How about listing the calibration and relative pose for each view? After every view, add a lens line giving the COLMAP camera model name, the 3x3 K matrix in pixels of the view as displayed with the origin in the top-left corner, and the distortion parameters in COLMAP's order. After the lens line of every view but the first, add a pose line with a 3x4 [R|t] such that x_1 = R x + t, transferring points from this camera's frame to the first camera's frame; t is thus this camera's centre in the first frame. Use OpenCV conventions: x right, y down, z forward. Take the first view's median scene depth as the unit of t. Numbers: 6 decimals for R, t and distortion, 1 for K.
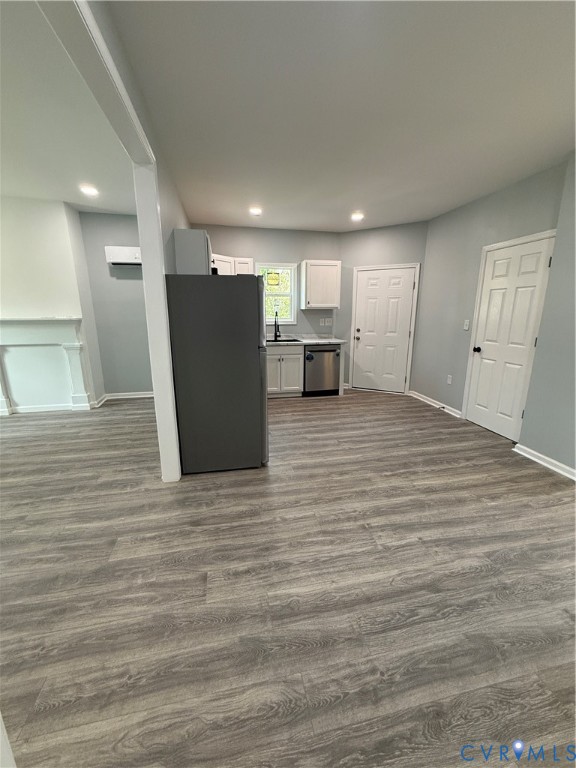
lens RADIAL K [[305.1, 0, 285.7], [0, 305.1, 382.9], [0, 0, 1]] dist [-0.000149, 0.000205]
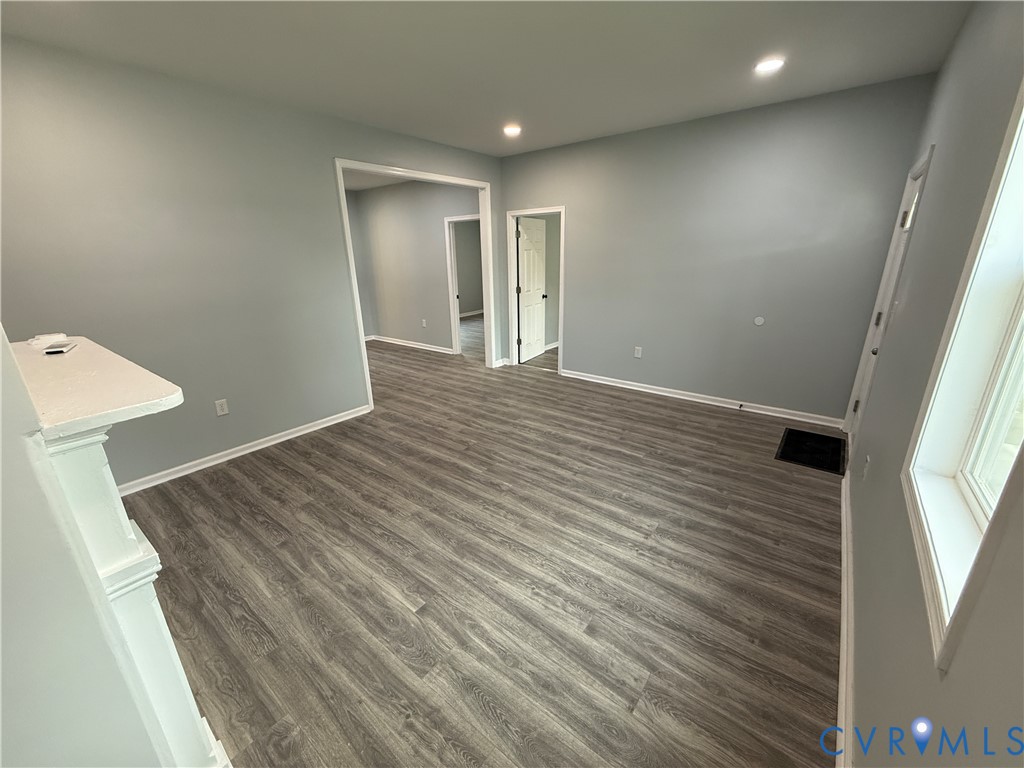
lens RADIAL K [[406.8, 0, 512.0], [0, 406.8, 384.0], [0, 0, 1]] dist [-0.000149, 0.000205]
pose [[-0.649890, -0.223454, 0.726437, -1.855437], [0.191891, 0.876595, 0.441315, -0.385602], [-0.735405, 0.426203, -0.526812, 1.322308]]
